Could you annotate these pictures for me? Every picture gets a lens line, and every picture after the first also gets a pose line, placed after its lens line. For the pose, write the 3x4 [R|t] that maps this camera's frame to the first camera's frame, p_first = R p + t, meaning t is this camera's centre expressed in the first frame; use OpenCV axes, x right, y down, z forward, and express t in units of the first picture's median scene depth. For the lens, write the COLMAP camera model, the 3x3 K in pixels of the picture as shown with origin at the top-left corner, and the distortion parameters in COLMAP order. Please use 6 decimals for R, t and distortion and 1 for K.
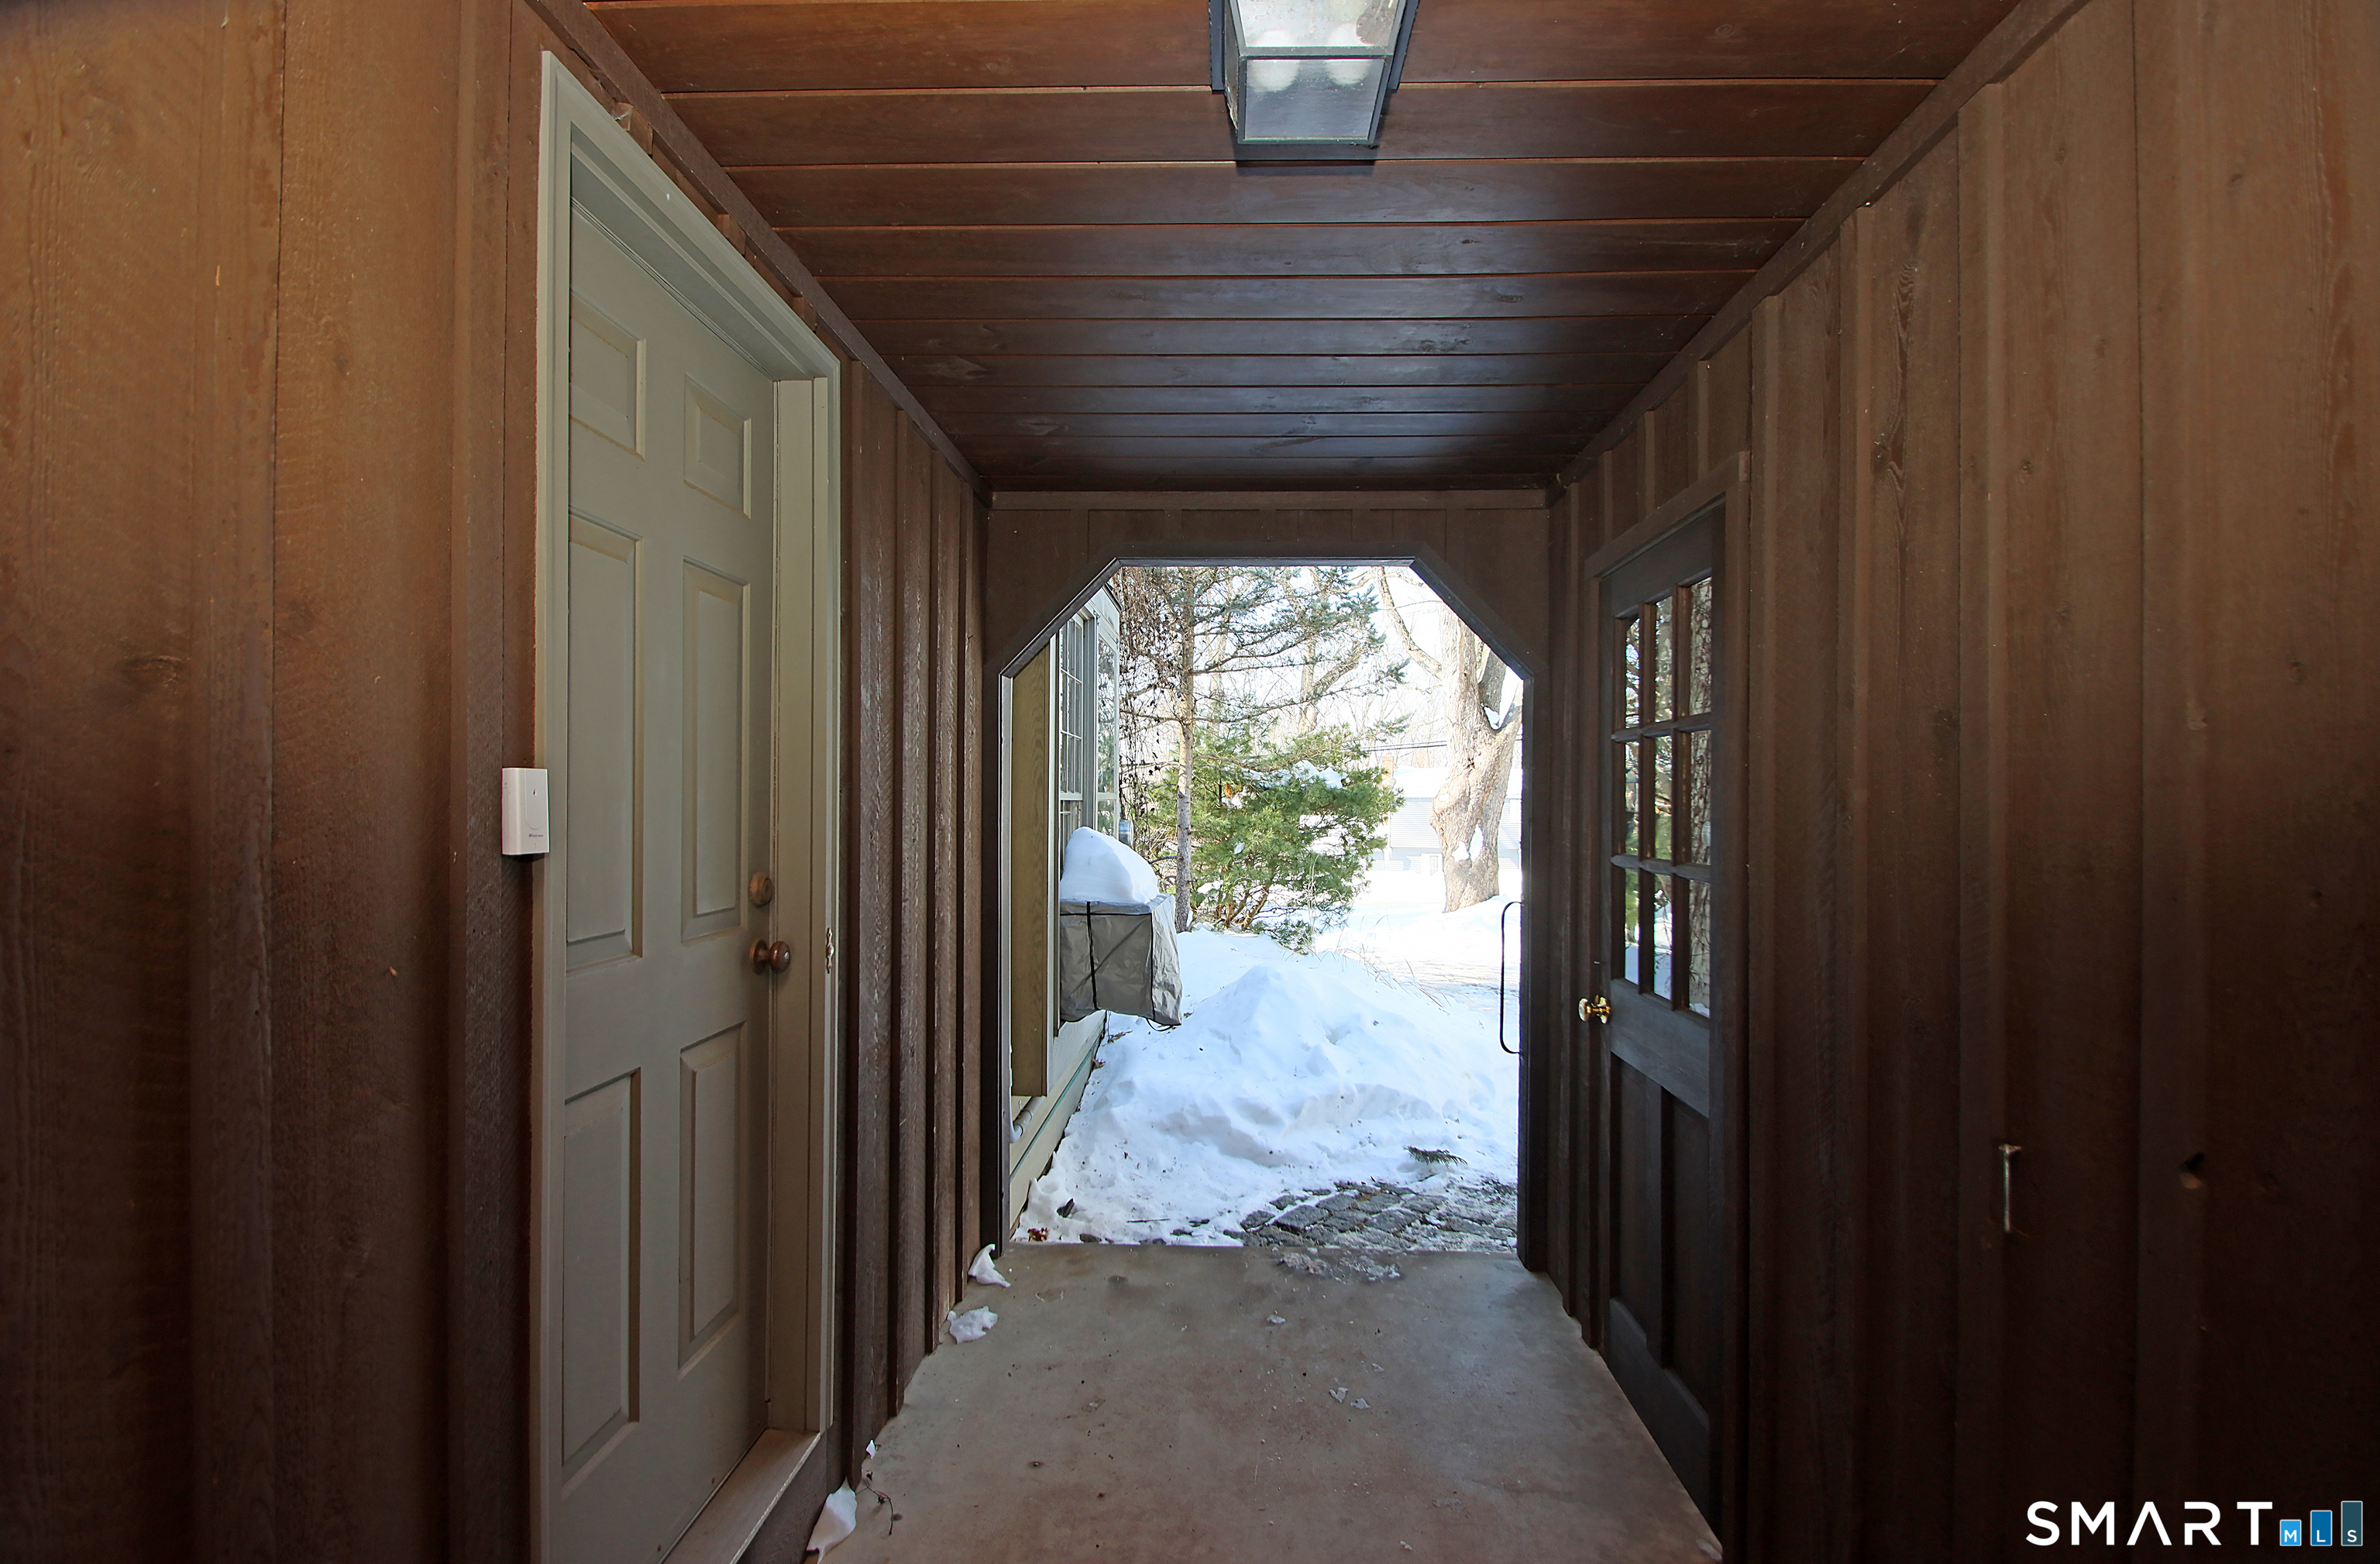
lens RADIAL K [[1098.7, 0, 1191.0], [0, 1098.7, 801.5], [0, 0, 1]] dist [0.000386, -0.000306]
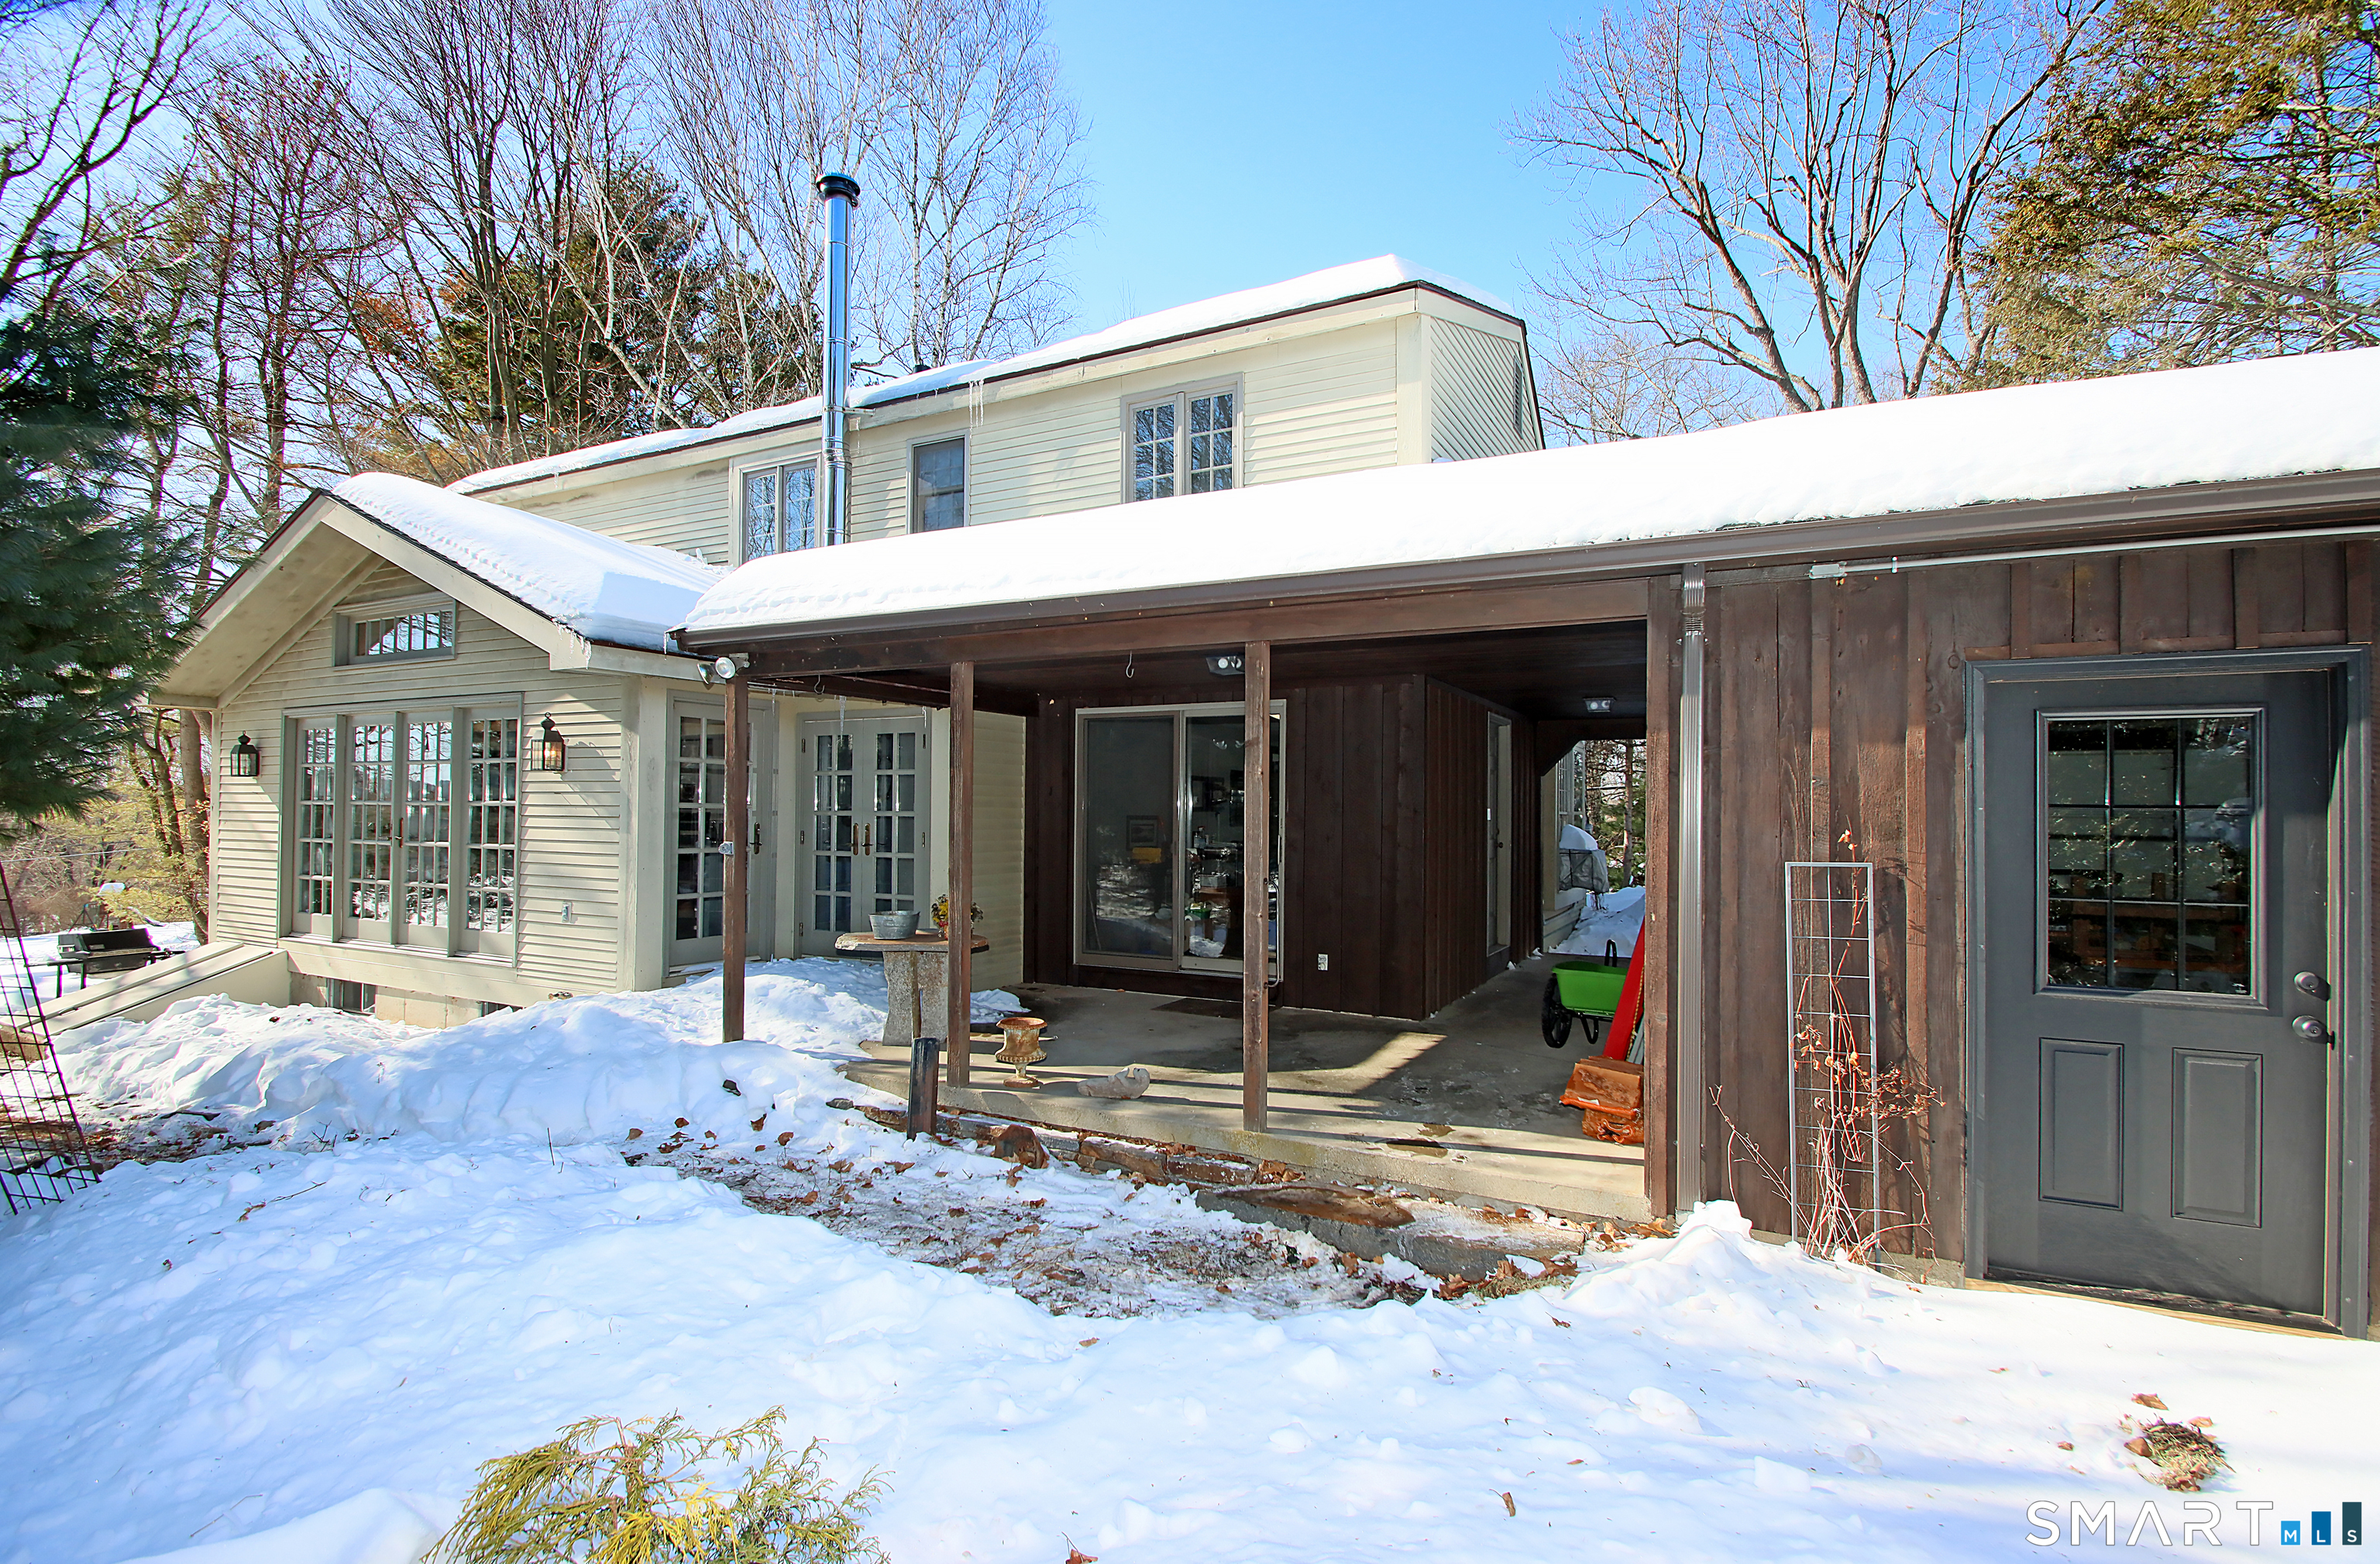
lens RADIAL K [[1098.7, 0, 1191.0], [0, 1098.7, 801.5], [0, 0, 1]] dist [0.000386, -0.000306]
pose [[0.907544, -0.008481, -0.419871, 0.102327], [-0.000337, 0.999781, -0.020923, 0.013286], [0.419956, 0.019130, 0.907343, -0.963106]]
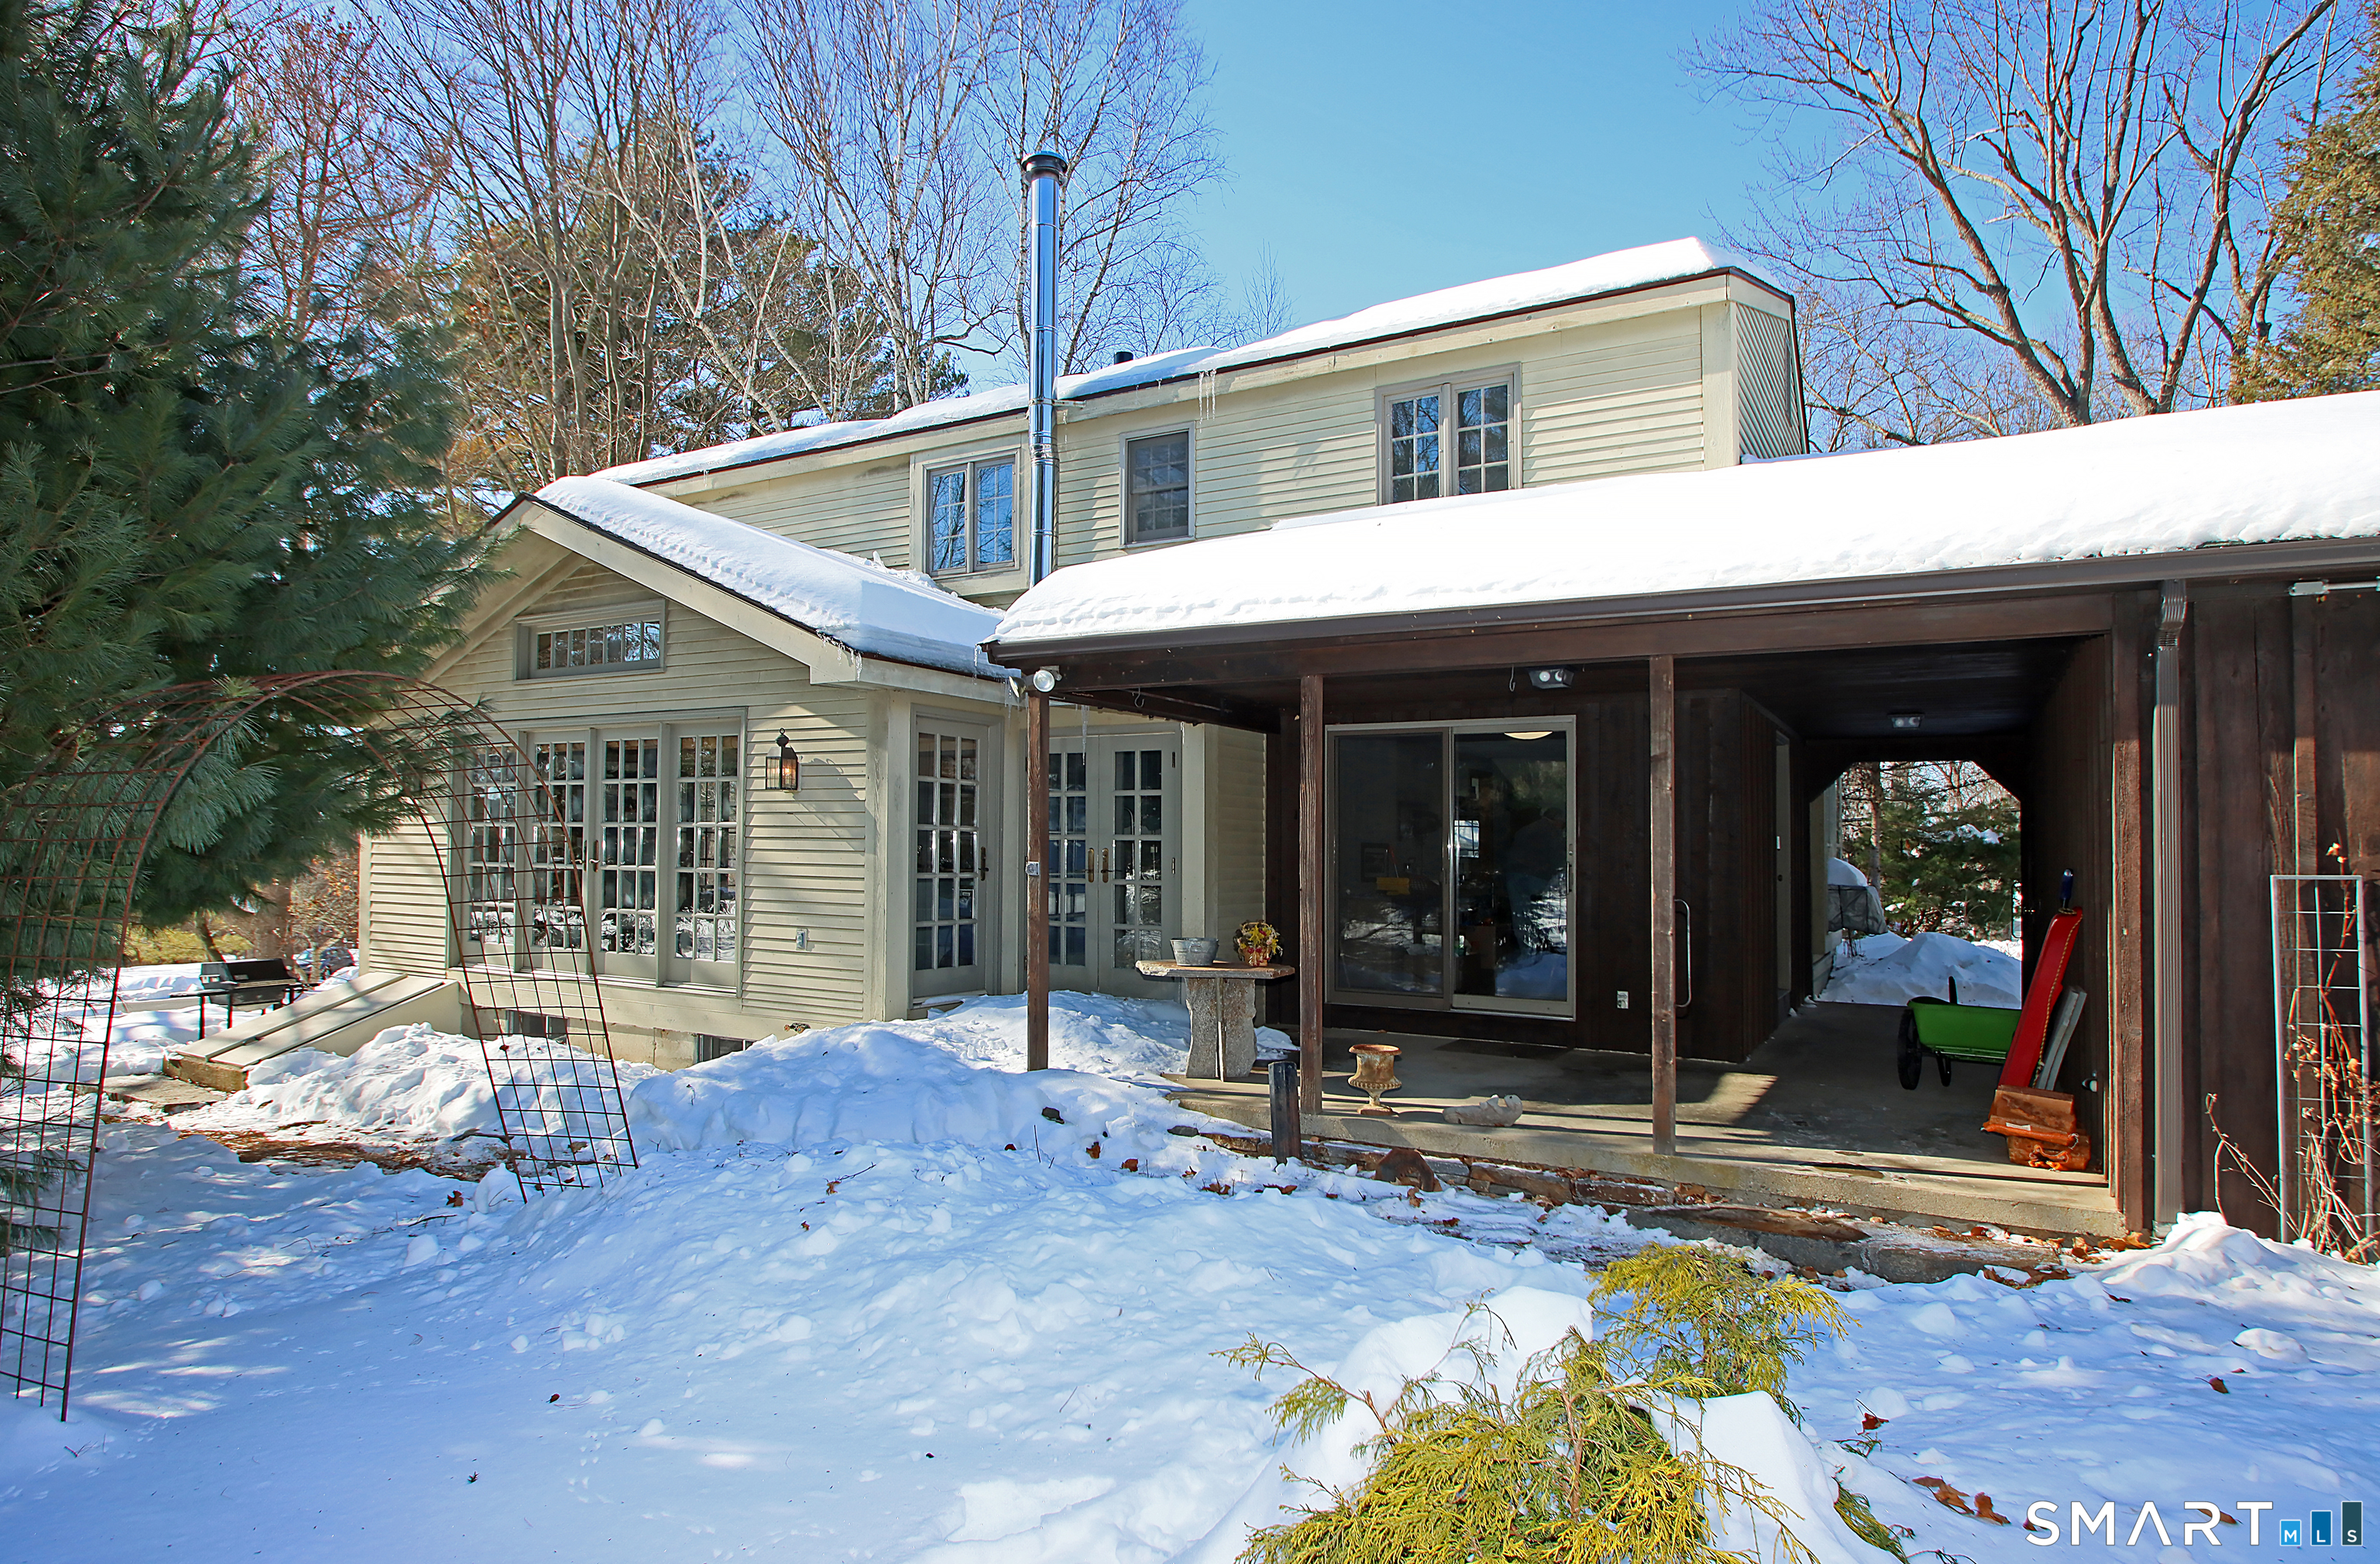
lens RADIAL K [[1310.0, 0, 1187.7], [0, 1310.0, 819.2], [0, 0, 1]] dist [-0.017754, 0.000225]
pose [[0.886231, -0.010565, -0.463123, -0.014601], [-0.006789, 0.999336, -0.035789, 0.027669], [0.463194, 0.034862, 0.885571, -1.133175]]
